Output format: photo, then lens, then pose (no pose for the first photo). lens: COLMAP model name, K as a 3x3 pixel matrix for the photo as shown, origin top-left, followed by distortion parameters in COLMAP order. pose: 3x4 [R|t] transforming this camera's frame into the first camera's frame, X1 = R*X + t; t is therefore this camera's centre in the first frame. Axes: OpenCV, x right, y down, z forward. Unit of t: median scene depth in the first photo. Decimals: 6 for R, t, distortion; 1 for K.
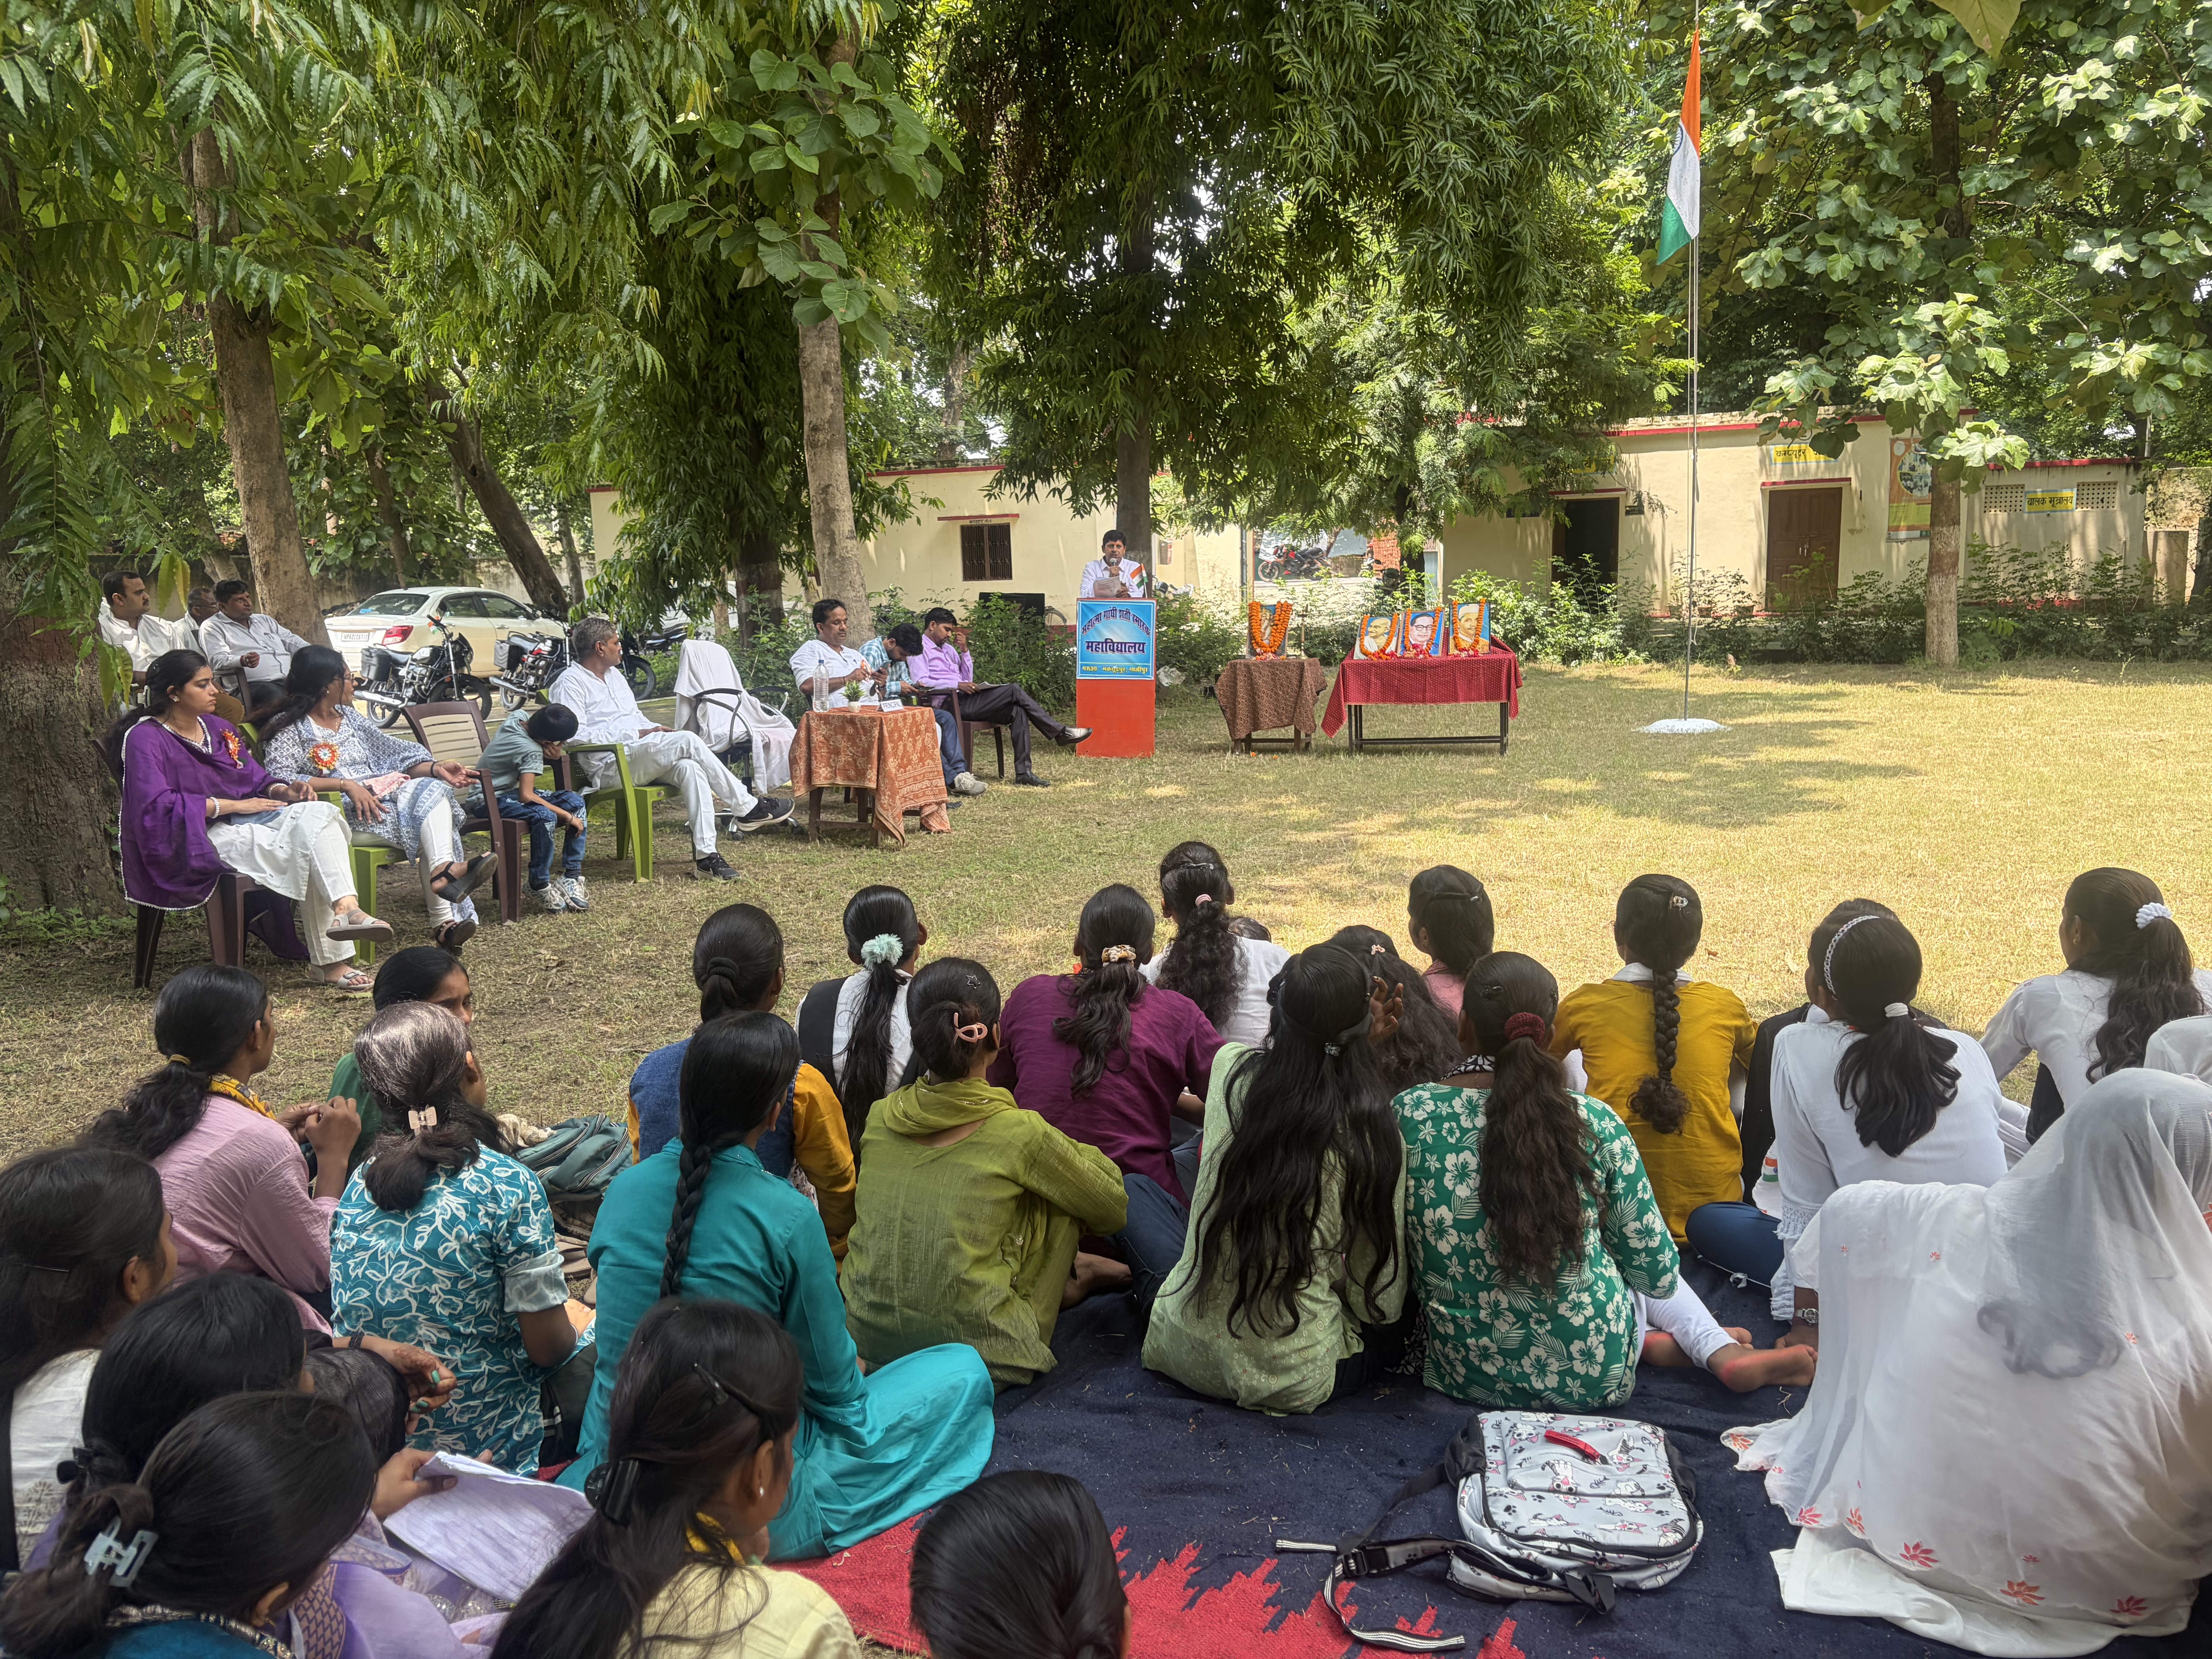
lens RADIAL K [[1678.7, 0, 1110.3], [0, 1678.7, 834.8], [0, 0, 1]] dist [0.039404, -0.037711]
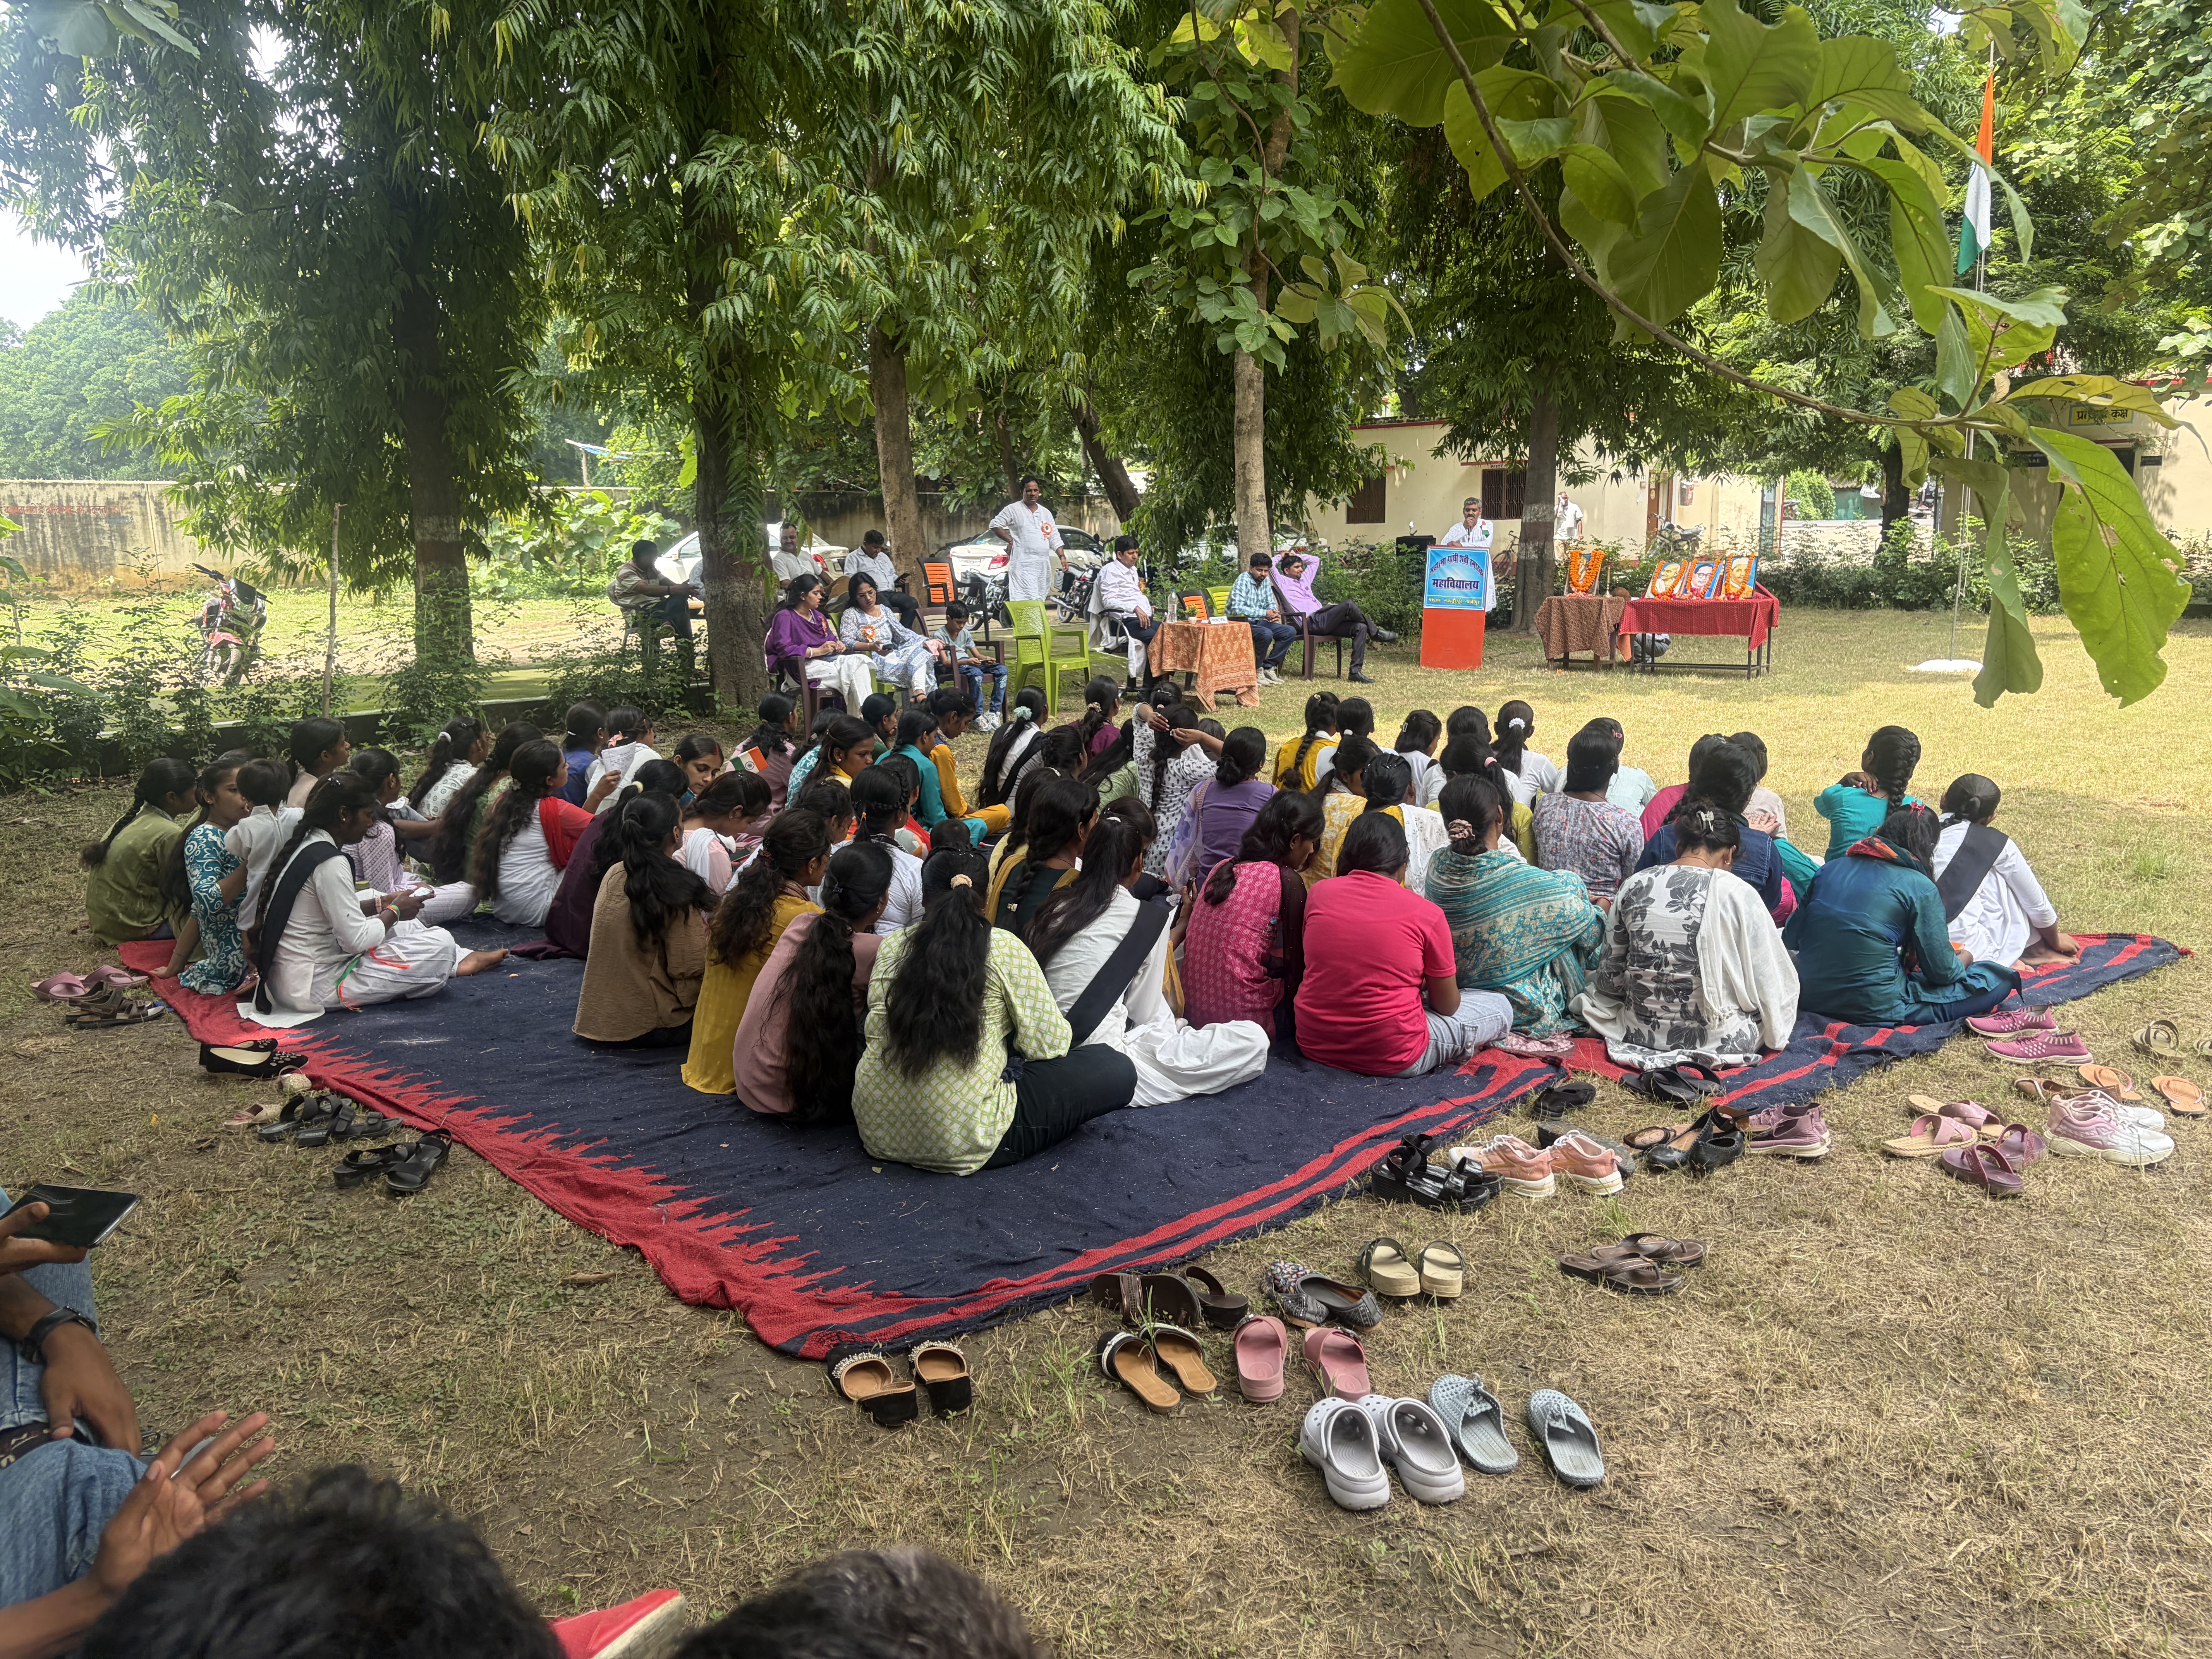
lens RADIAL K [[1678.7, 0, 1120.2], [0, 1678.7, 816.3], [0, 0, 1]] dist [0.039404, -0.037711]
pose [[0.934261, 0.076345, -0.348322, 0.228655], [-0.065250, 0.996921, 0.043494, 0.028046], [0.350570, -0.017907, 0.936365, -0.321639]]
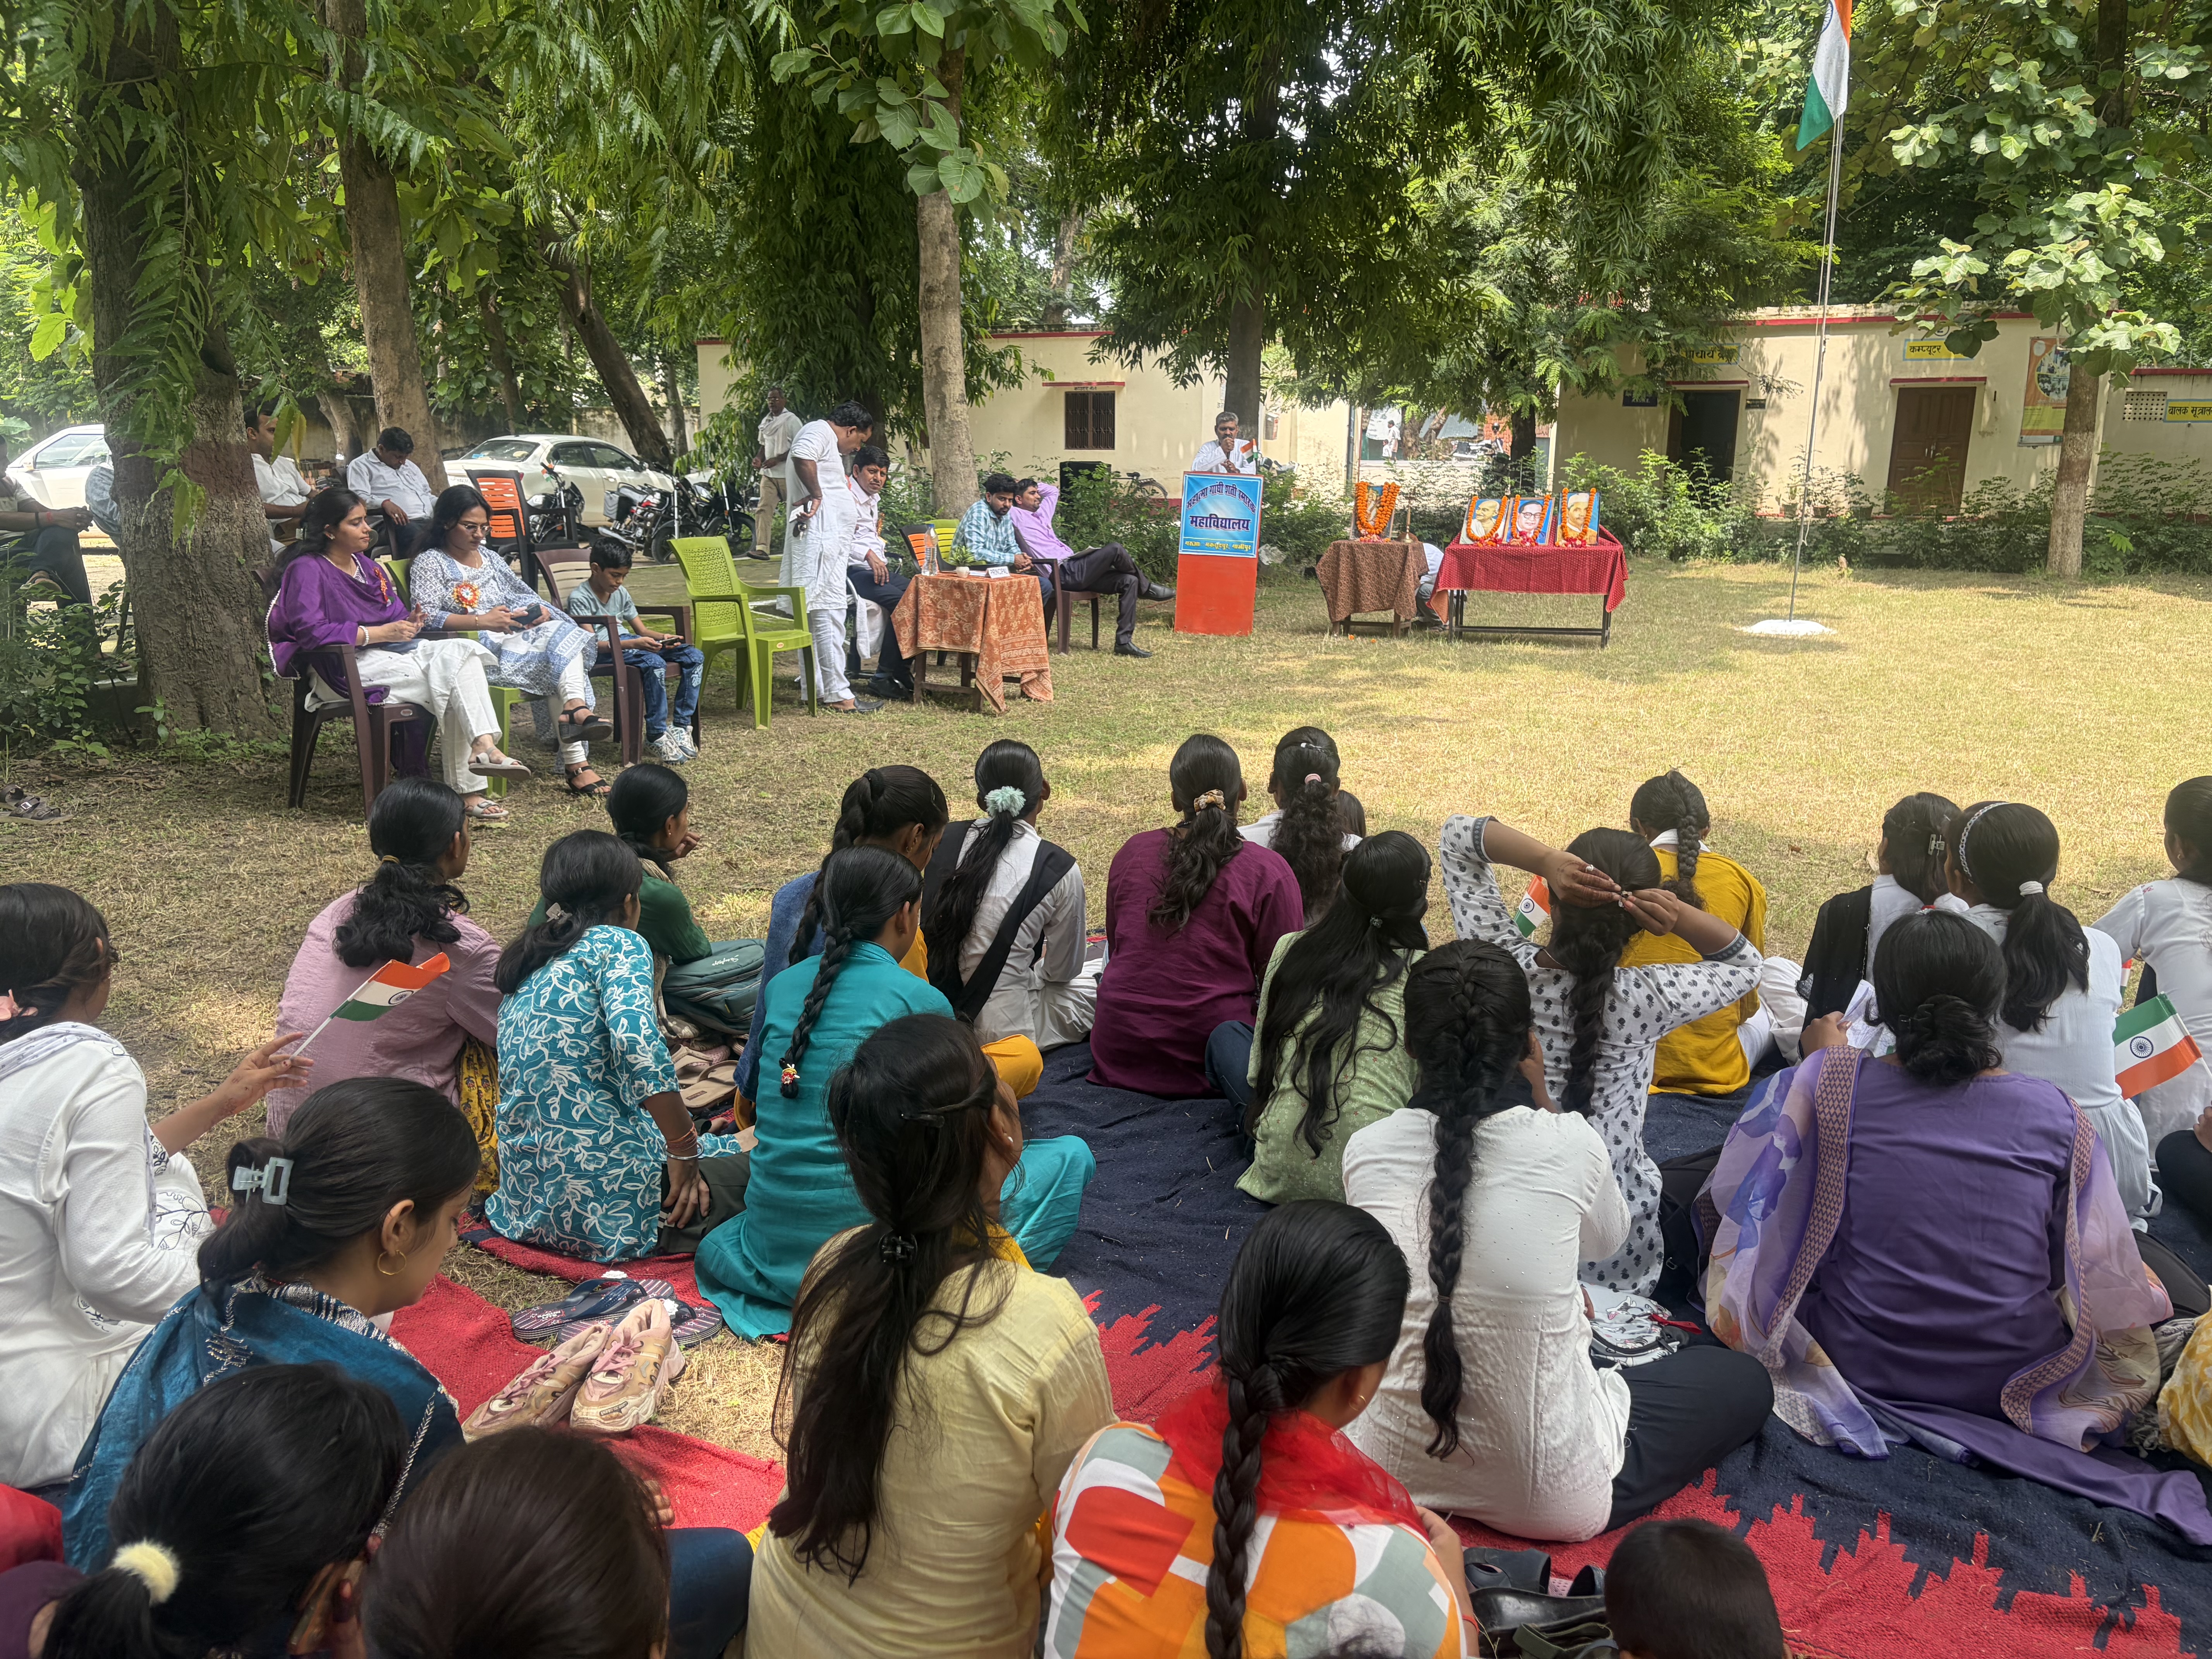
lens RADIAL K [[1678.7, 0, 1121.5], [0, 1678.7, 828.5], [0, 0, 1]] dist [0.039404, -0.037711]
pose [[0.997870, 0.049612, -0.042355, -0.003600], [-0.046539, 0.996411, 0.070703, 0.001634], [0.045711, -0.068581, 0.996598, -0.014257]]
